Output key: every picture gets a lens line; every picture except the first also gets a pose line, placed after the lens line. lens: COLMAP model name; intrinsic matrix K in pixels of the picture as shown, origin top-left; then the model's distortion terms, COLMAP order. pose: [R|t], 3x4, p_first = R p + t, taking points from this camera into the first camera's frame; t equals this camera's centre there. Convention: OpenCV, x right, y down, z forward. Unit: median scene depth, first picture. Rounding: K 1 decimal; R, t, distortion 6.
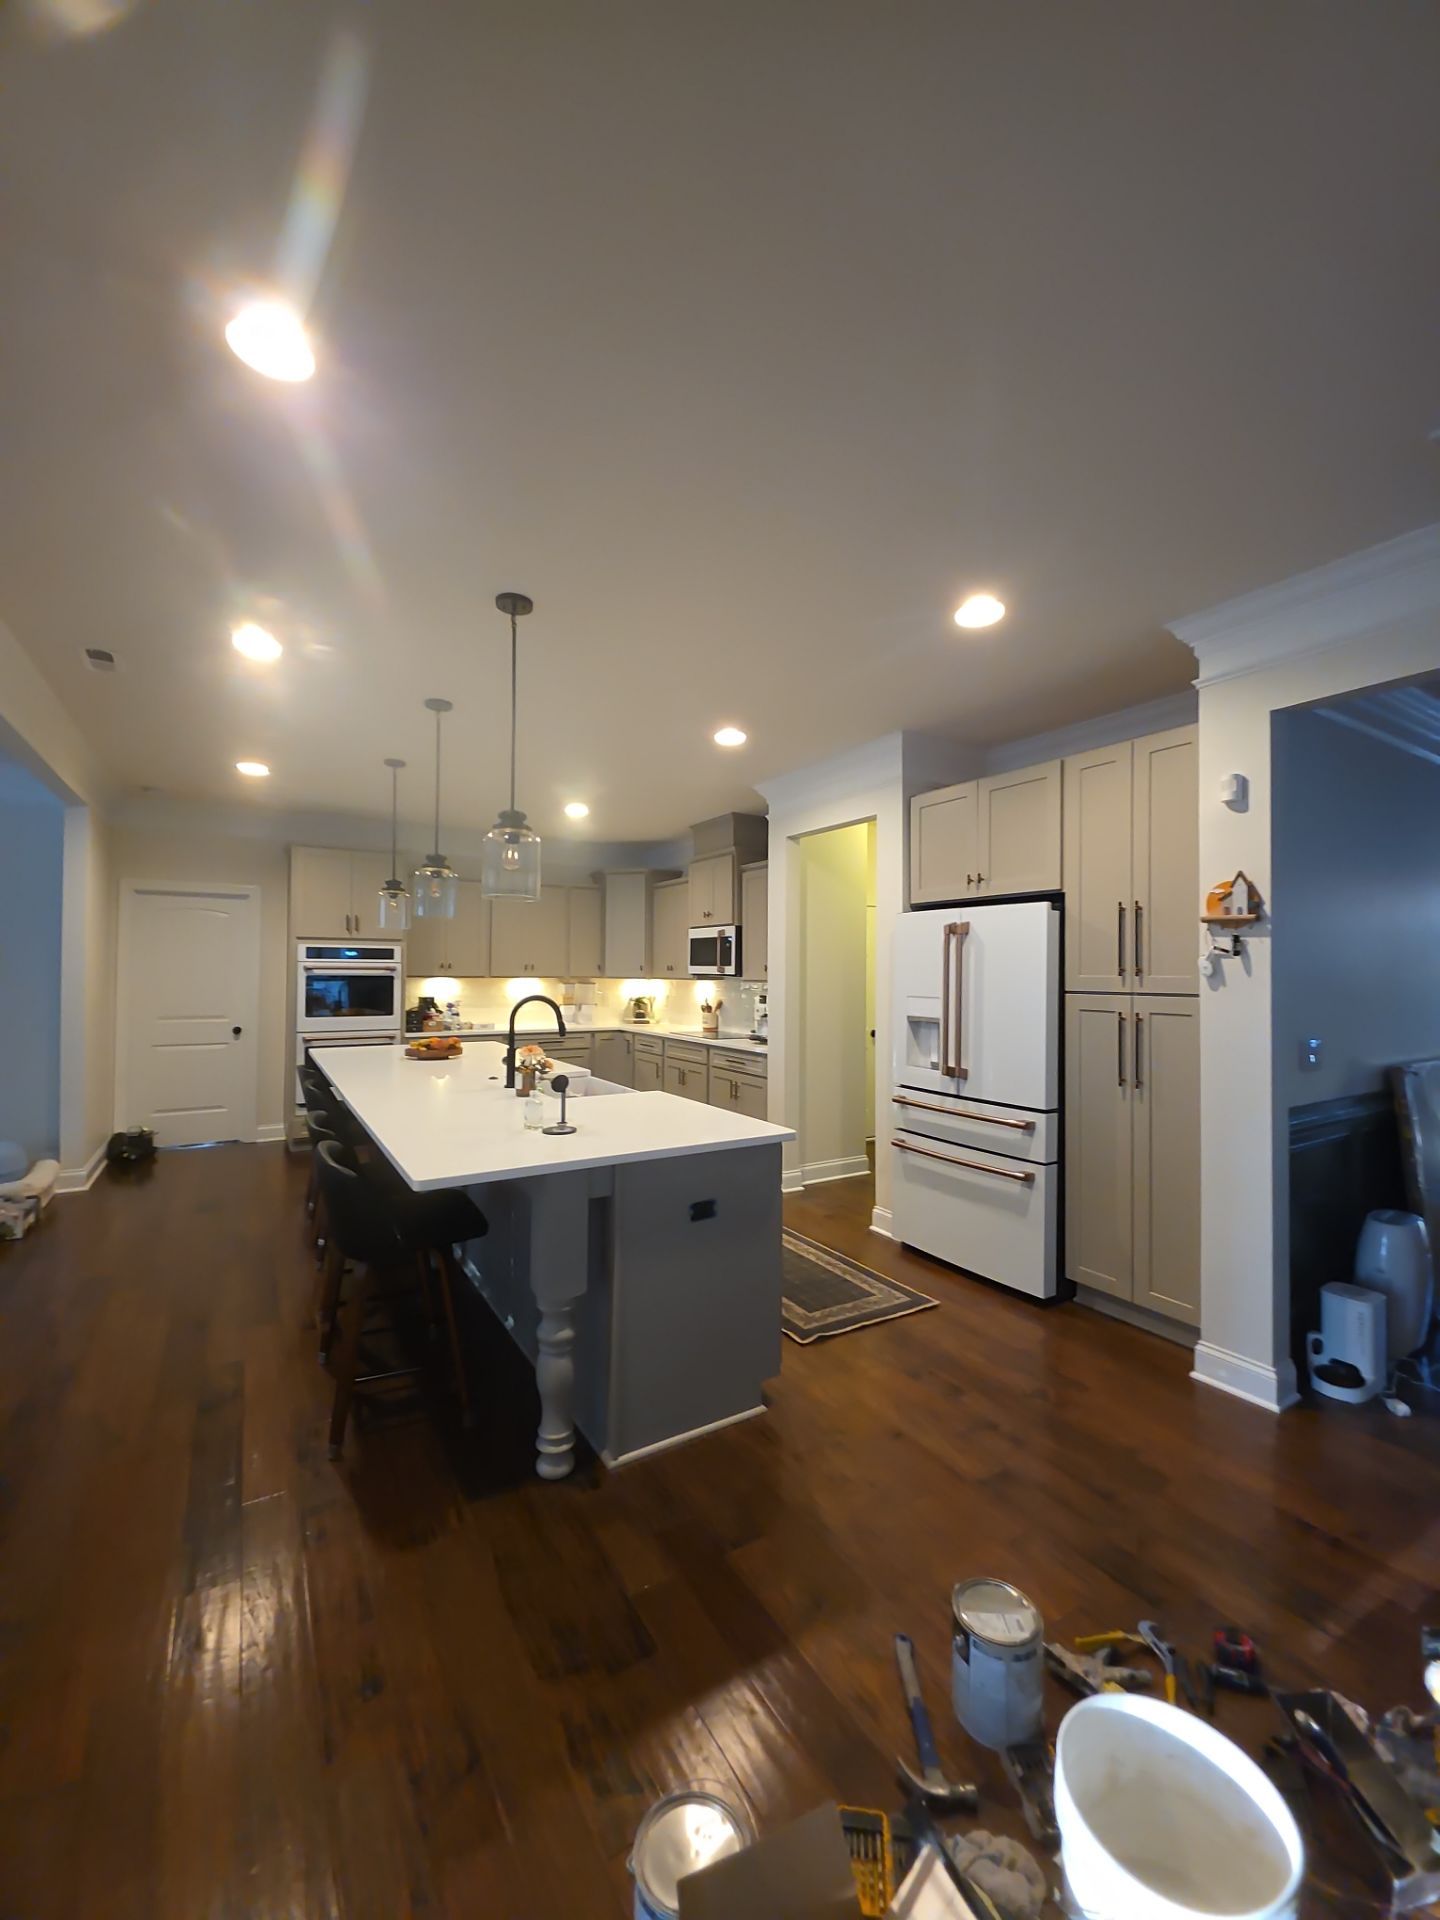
lens RADIAL K [[764.0, 0, 716.6], [0, 764.0, 962.3], [0, 0, 1]] dist [0.014156, -0.007722]
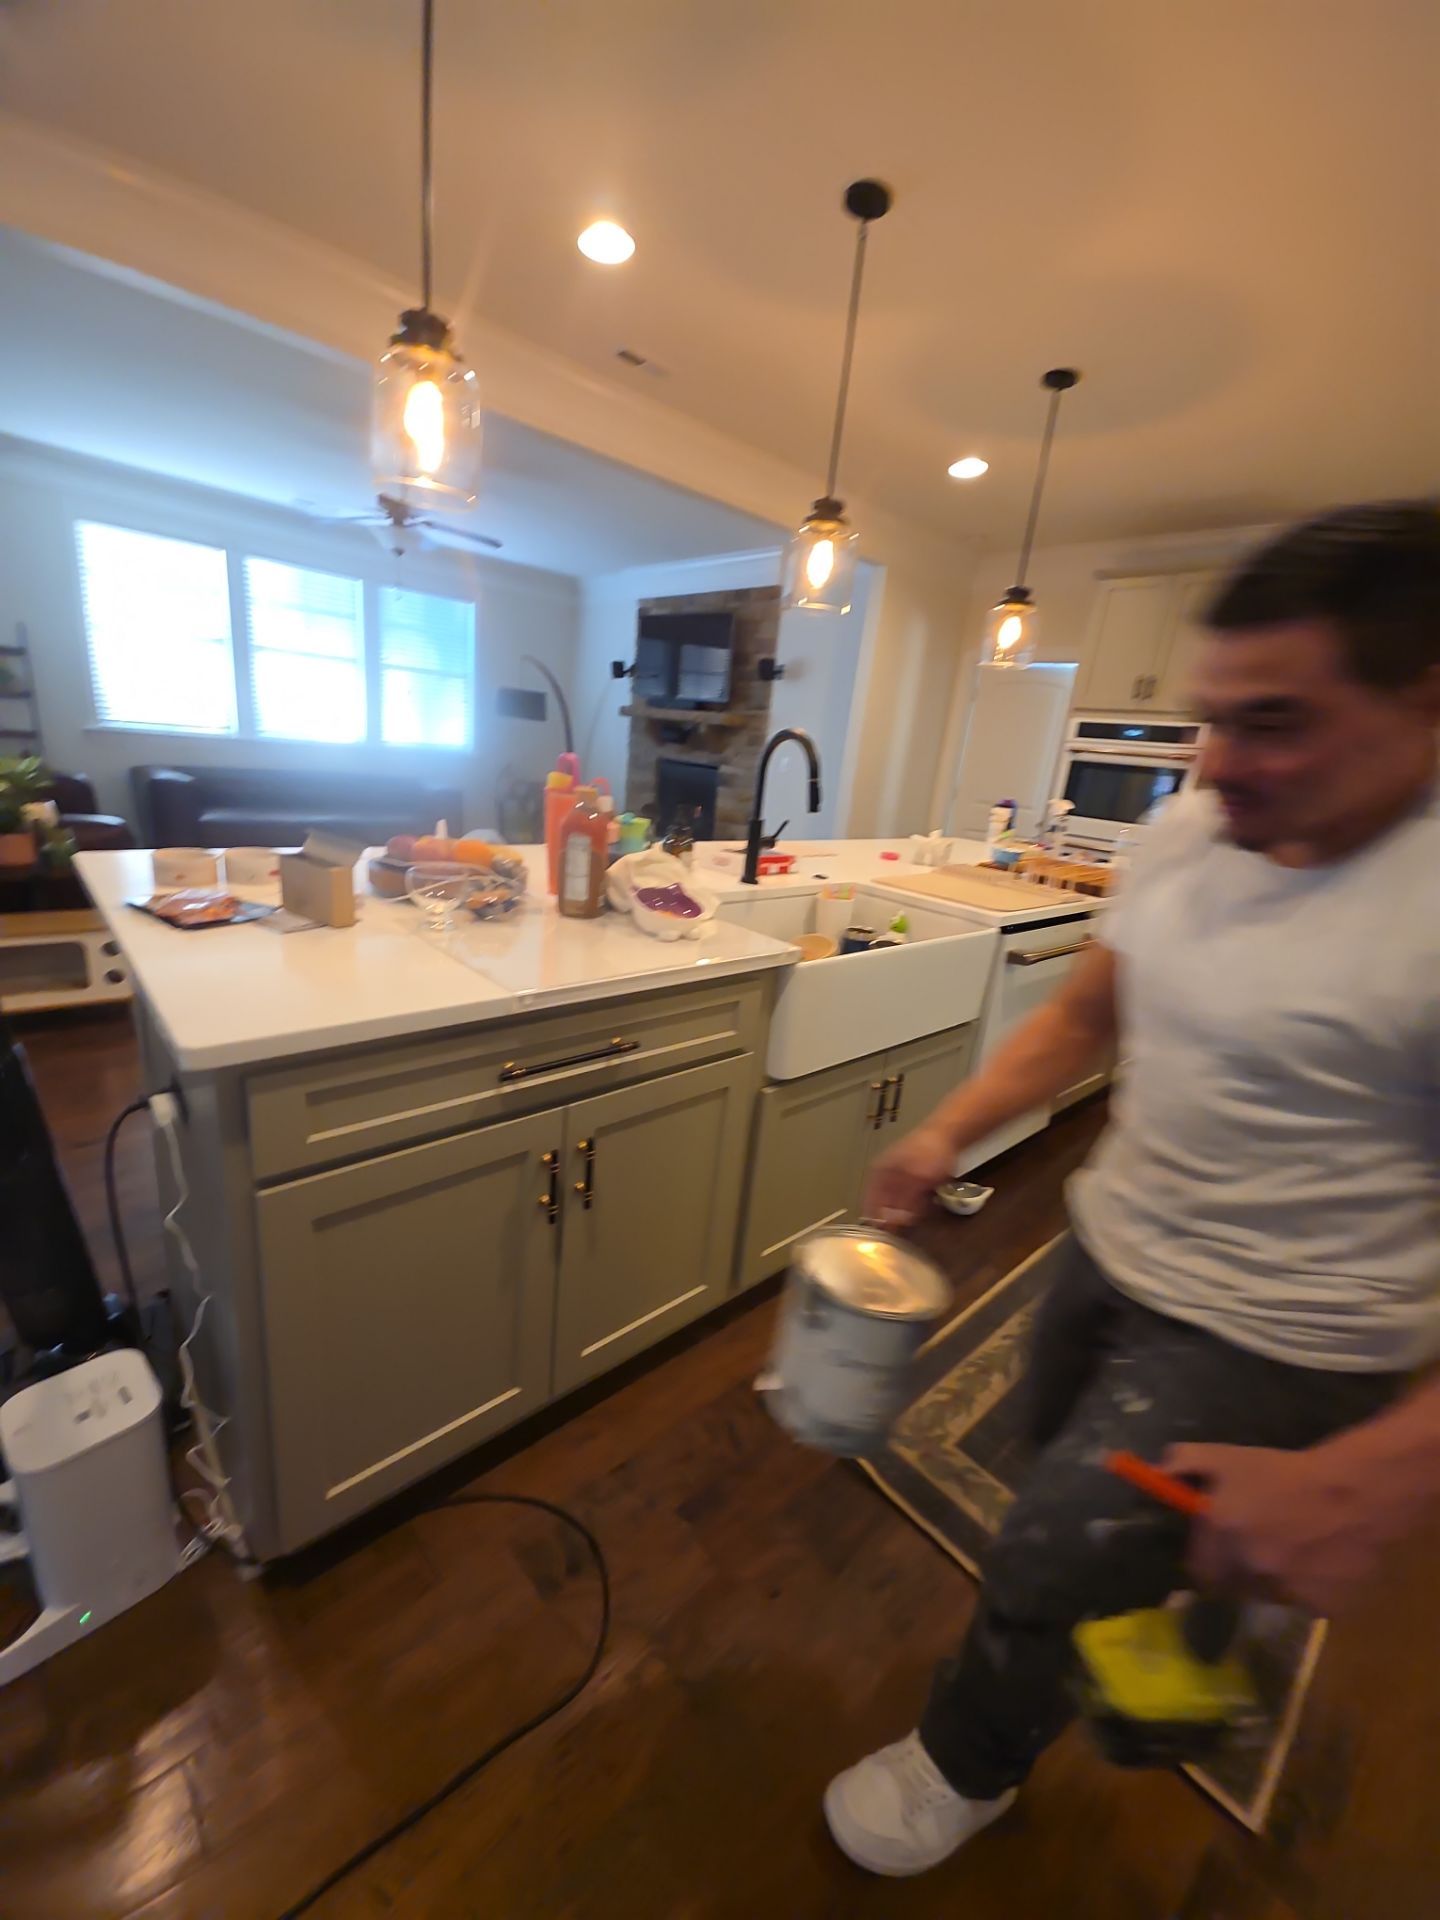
lens RADIAL K [[758.6, 0, 715.8], [0, 758.6, 962.8], [0, 0, 1]] dist [0.013680, -0.007708]
pose [[0.187924, 0.283752, -0.940303, 0.229628], [-0.085848, 0.958441, 0.272068, 0.044084], [0.978425, 0.029595, 0.204474, 0.610116]]
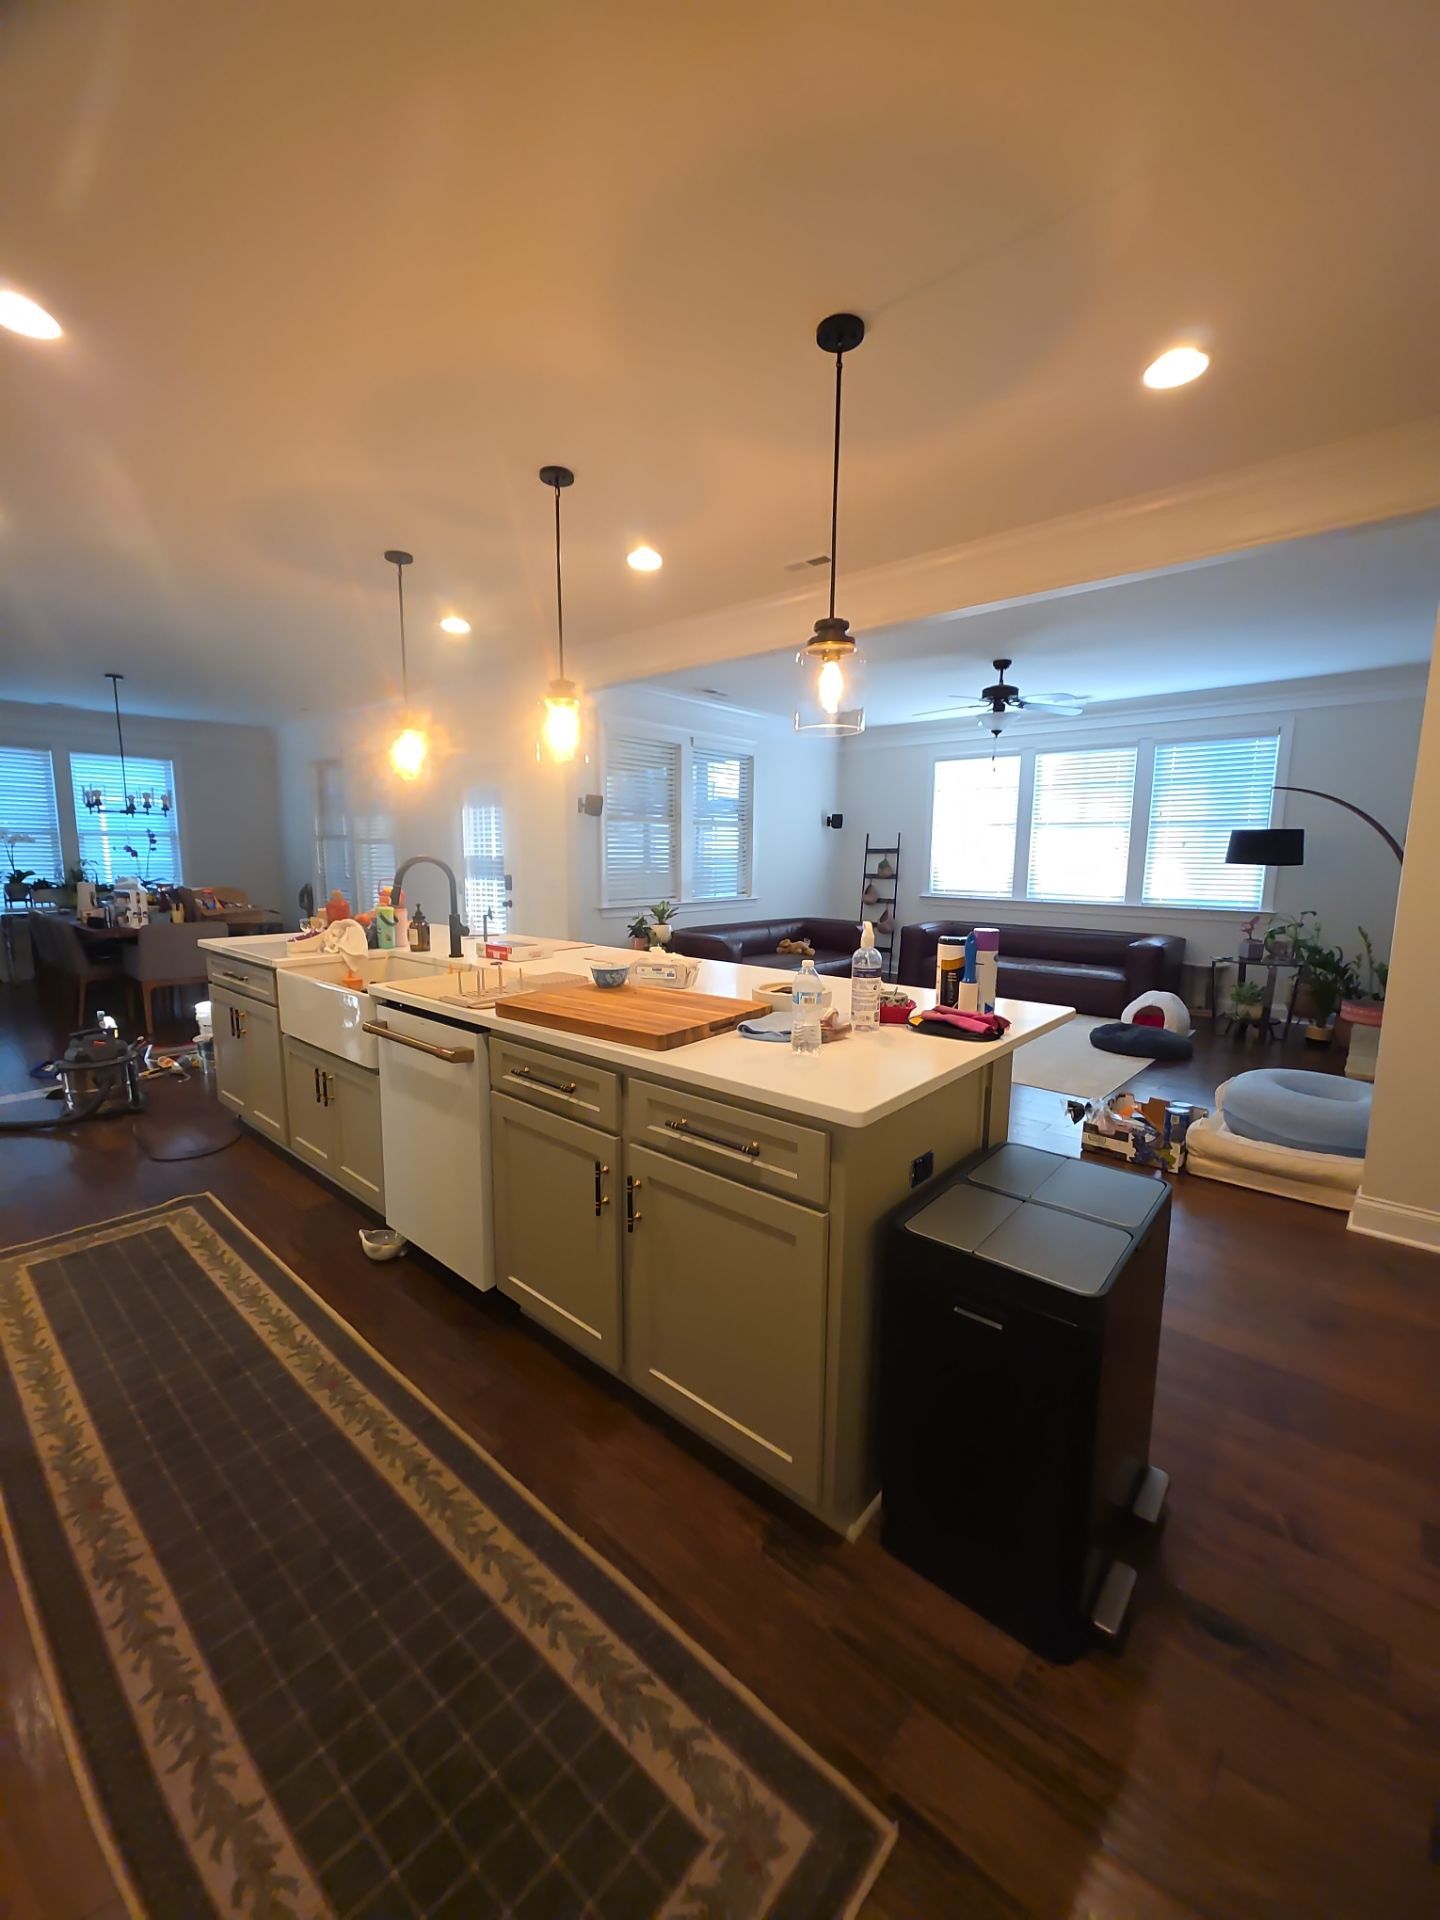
lens RADIAL K [[758.6, 0, 715.8], [0, 758.6, 962.8], [0, 0, 1]] dist [0.013680, -0.007708]
pose [[-0.956674, 0.024377, -0.290139, -0.215861], [-0.013853, 0.991550, 0.128984, 0.035268], [0.290832, 0.127415, -0.948252, 1.401177]]
